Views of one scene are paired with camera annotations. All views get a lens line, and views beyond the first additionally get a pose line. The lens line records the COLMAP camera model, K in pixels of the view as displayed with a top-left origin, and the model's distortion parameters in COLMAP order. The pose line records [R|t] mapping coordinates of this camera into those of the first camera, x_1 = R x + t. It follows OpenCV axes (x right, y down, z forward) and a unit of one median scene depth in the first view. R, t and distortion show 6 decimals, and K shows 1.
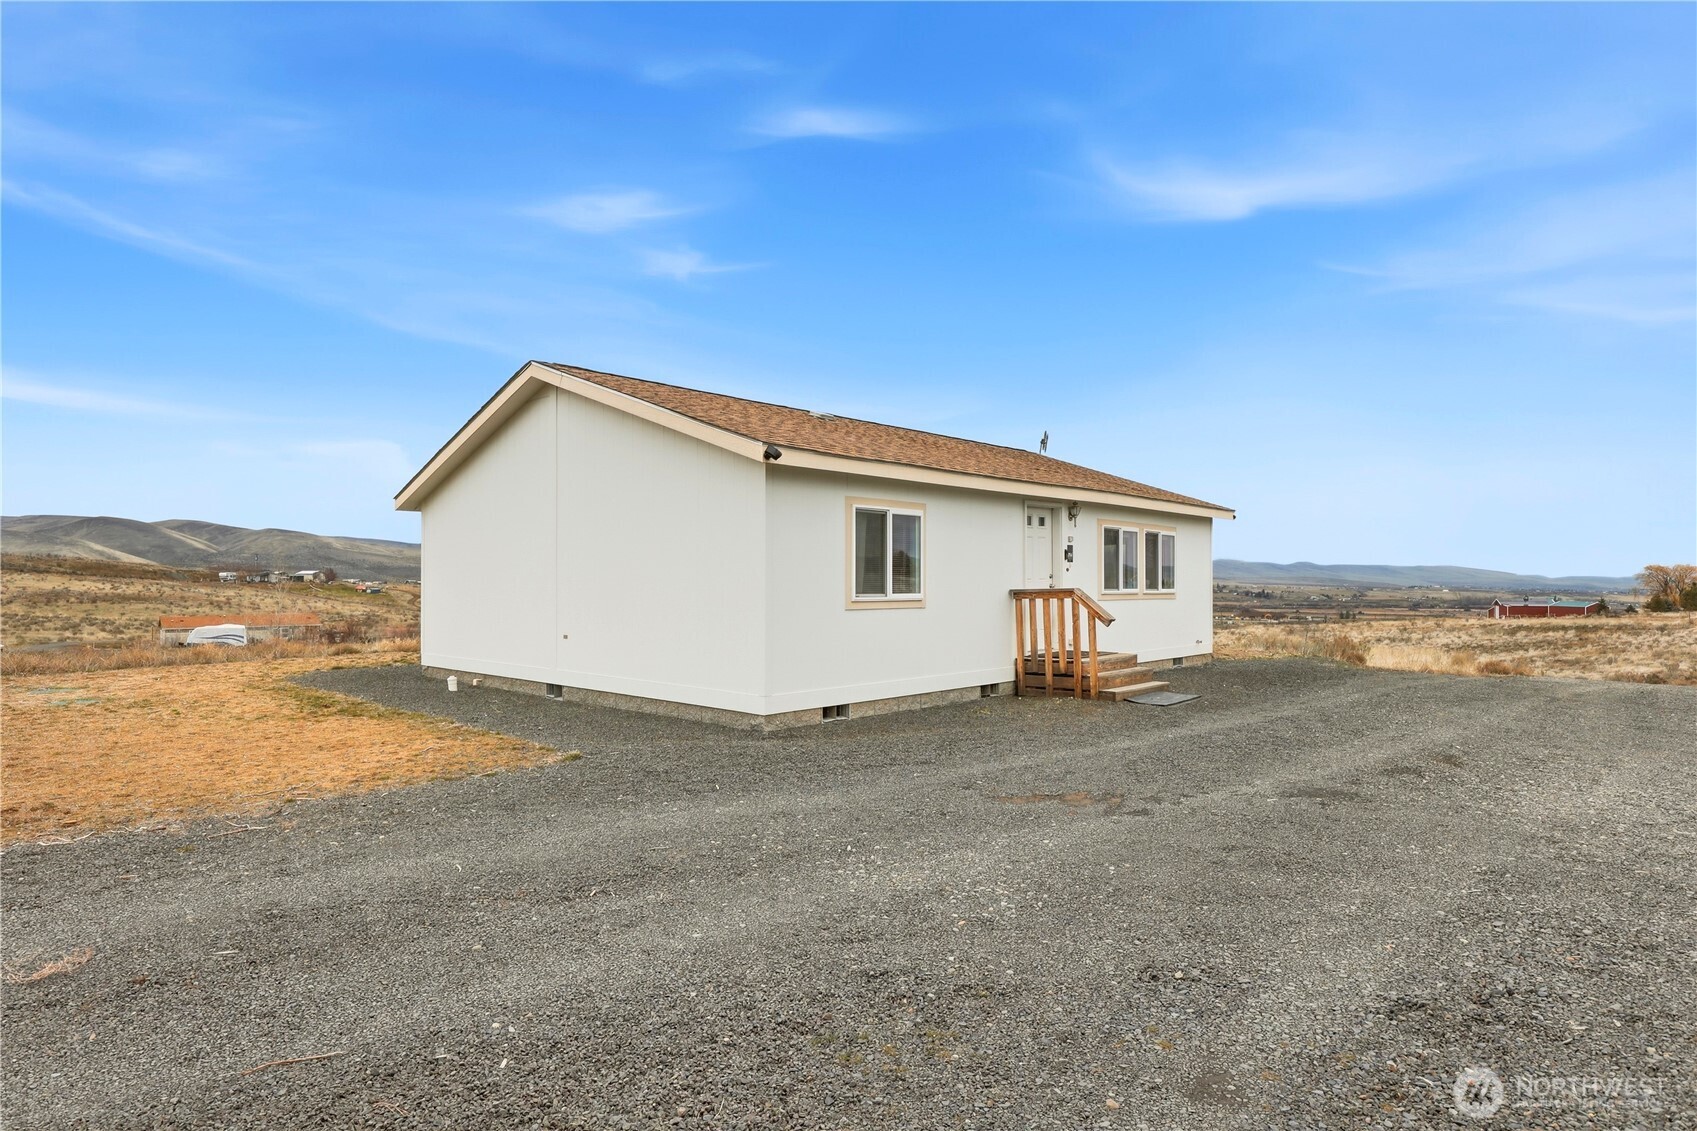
lens RADIAL K [[958.2, 0, 853.8], [0, 958.2, 569.0], [0, 0, 1]] dist [-0.025982, 0.001927]
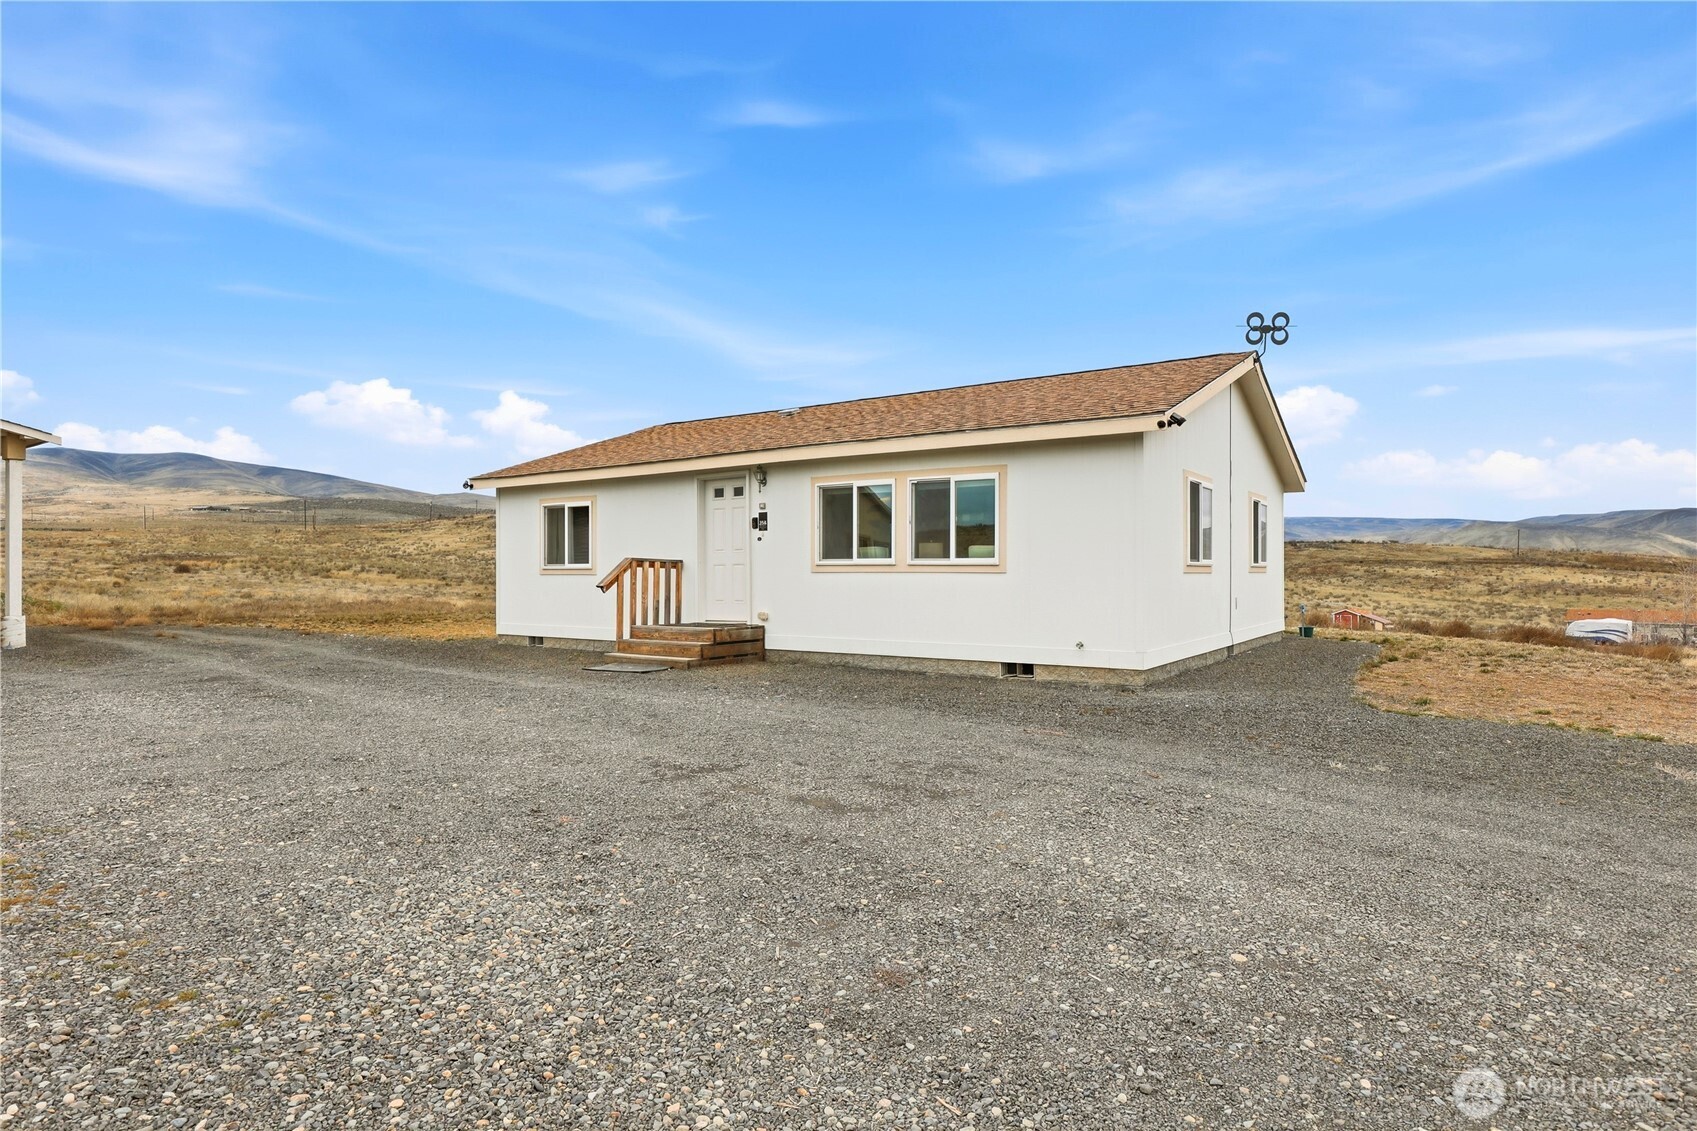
lens RADIAL K [[958.2, 0, 854.4], [0, 958.2, 582.7], [0, 0, 1]] dist [-0.025982, 0.001927]
pose [[0.150981, 0.007437, -0.988509, 1.215818], [0.012881, 0.999872, 0.009490, 0.037427], [0.988453, -0.014165, 0.150866, 0.987383]]
